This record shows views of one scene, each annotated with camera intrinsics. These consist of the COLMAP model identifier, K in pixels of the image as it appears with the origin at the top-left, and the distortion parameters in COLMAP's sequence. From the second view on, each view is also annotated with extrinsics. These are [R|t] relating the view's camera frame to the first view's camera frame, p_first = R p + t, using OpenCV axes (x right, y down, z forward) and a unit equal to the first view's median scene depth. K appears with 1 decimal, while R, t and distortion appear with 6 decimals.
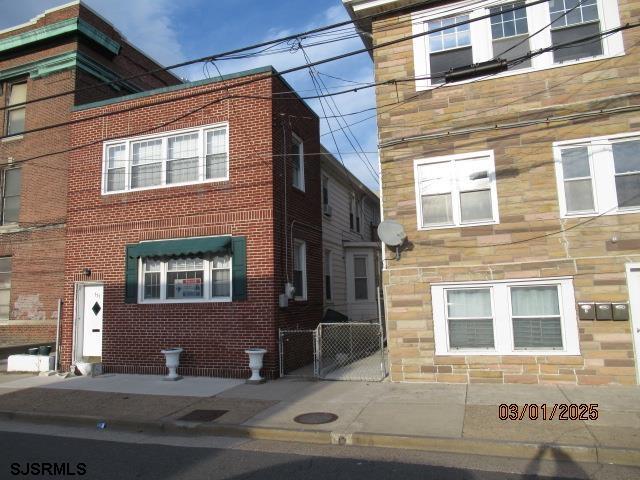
lens RADIAL K [[472.0, 0, 316.1], [0, 472.0, 238.0], [0, 0, 1]] dist [-0.014458, -0.005355]
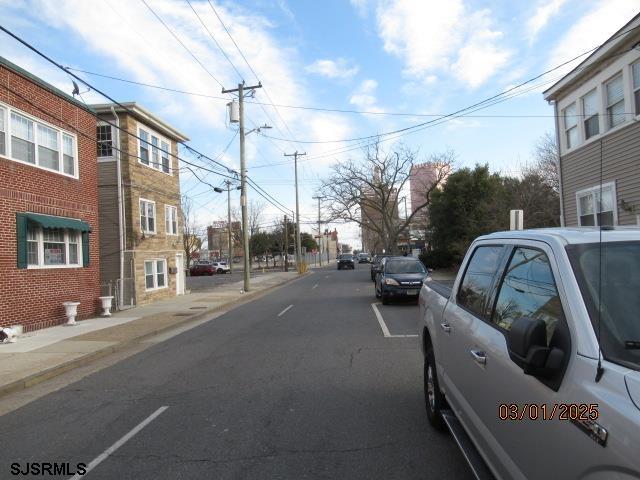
lens RADIAL K [[472.0, 0, 316.1], [0, 472.0, 238.0], [0, 0, 1]] dist [-0.014458, -0.005355]
pose [[-0.261173, 0.079533, 0.962010, -2.029905], [-0.073931, 0.992025, -0.102085, 0.165840], [-0.962457, -0.097785, -0.253210, 0.819048]]
